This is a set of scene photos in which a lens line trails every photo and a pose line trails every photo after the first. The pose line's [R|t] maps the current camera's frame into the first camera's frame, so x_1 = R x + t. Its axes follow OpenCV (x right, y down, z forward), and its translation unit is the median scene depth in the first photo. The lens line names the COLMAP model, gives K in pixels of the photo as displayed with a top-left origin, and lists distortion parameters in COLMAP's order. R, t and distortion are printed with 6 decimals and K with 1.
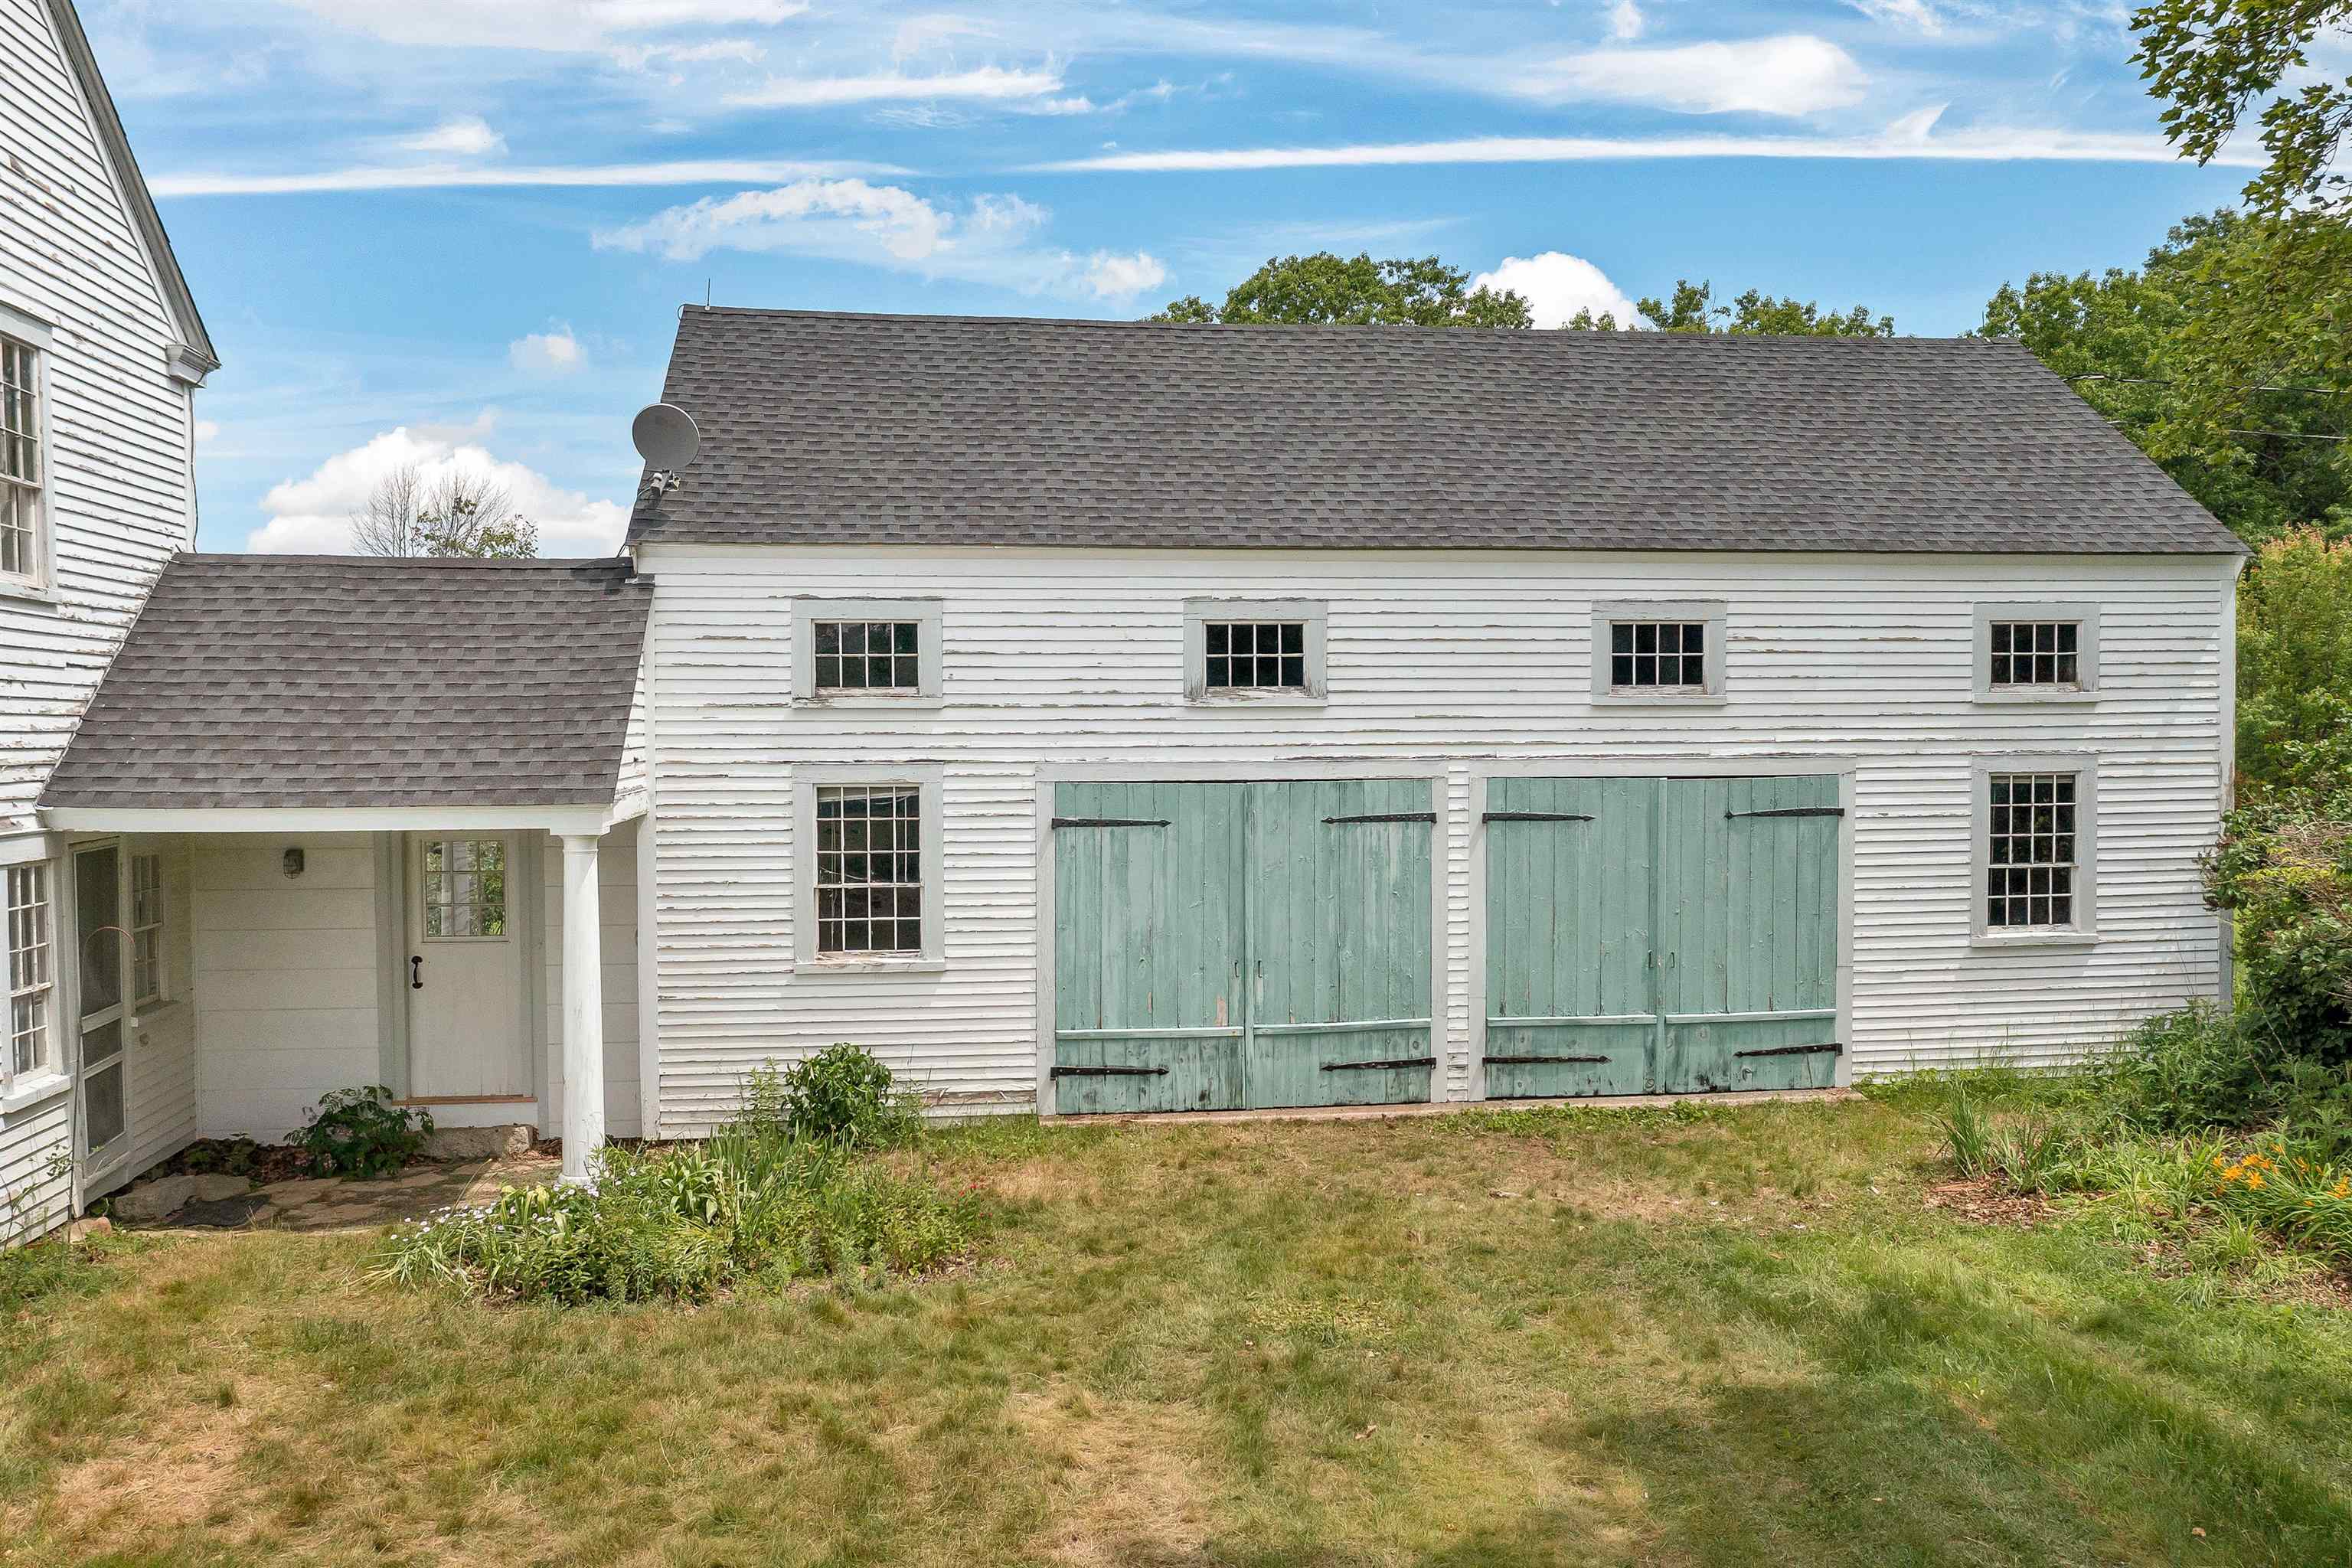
lens RADIAL K [[2005.7, 0, 1175.7], [0, 2005.7, 777.0], [0, 0, 1]] dist [-0.000971, -0.000966]
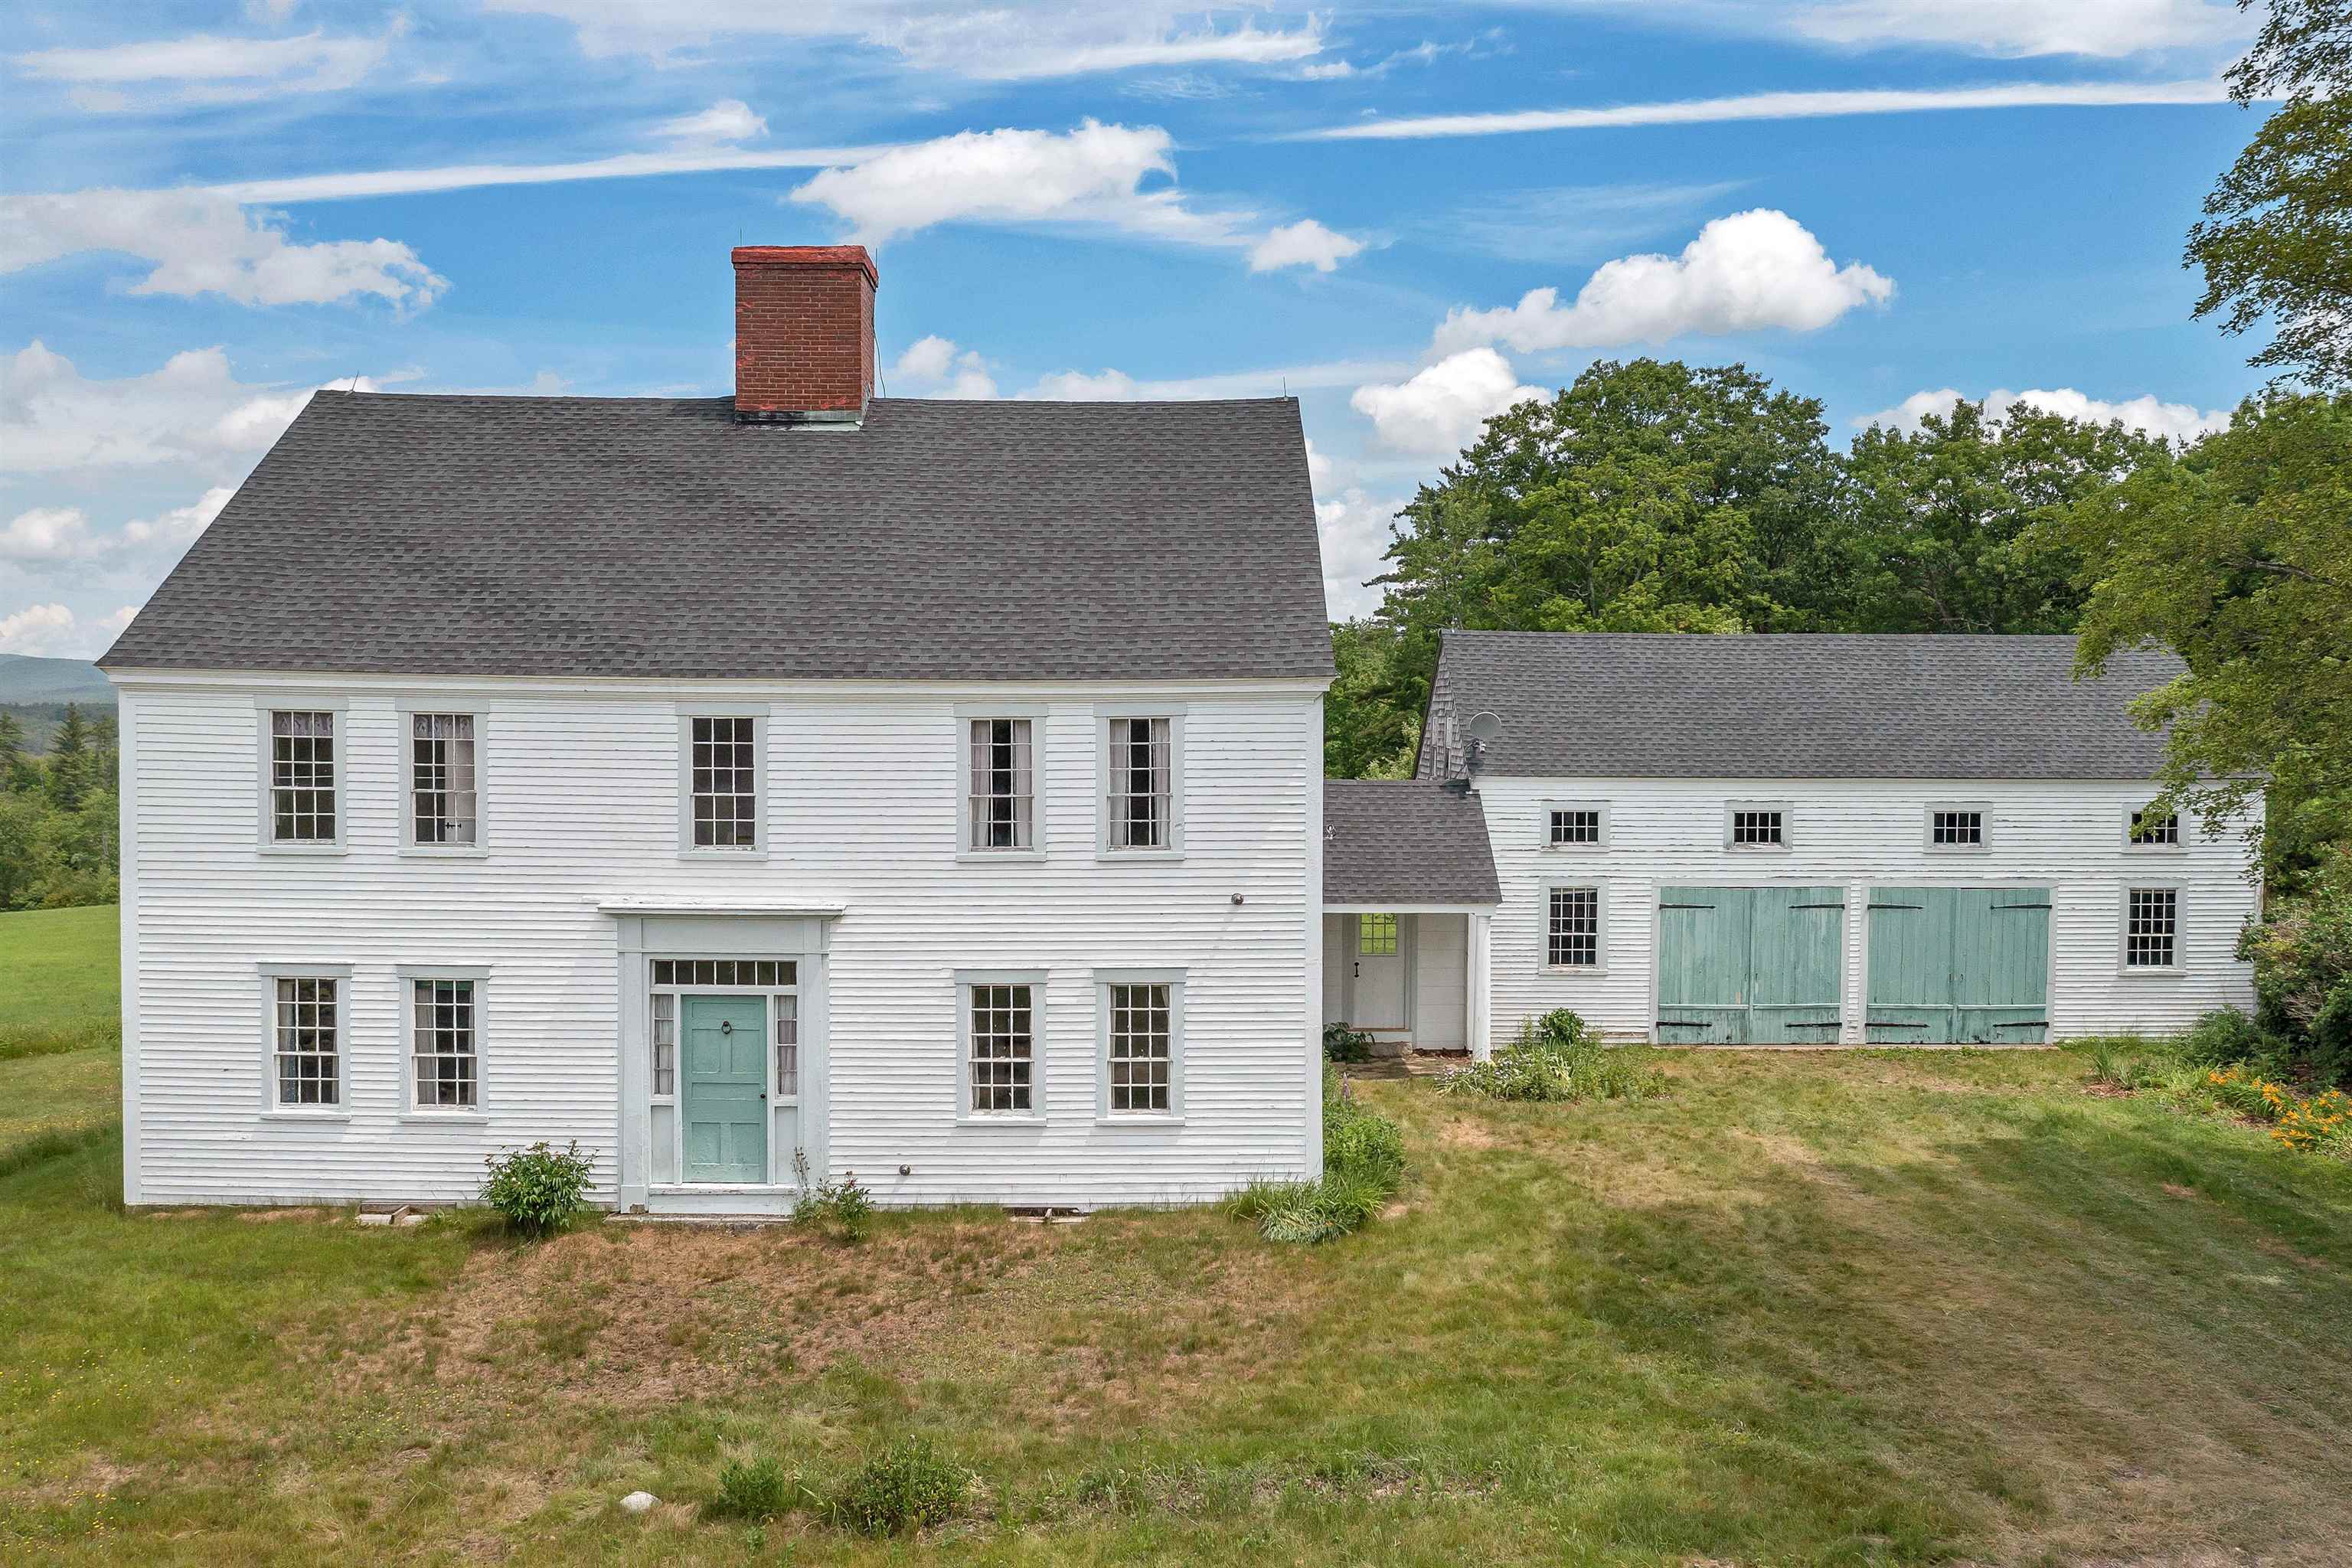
lens RADIAL K [[2005.7, 0, 1169.9], [0, 2005.7, 792.3], [0, 0, 1]] dist [-0.000971, -0.000966]
pose [[0.992682, 0.015489, -0.119763, -0.314408], [-0.013675, 0.999779, 0.015954, -0.120886], [0.119984, -0.014199, 0.992674, -1.131840]]
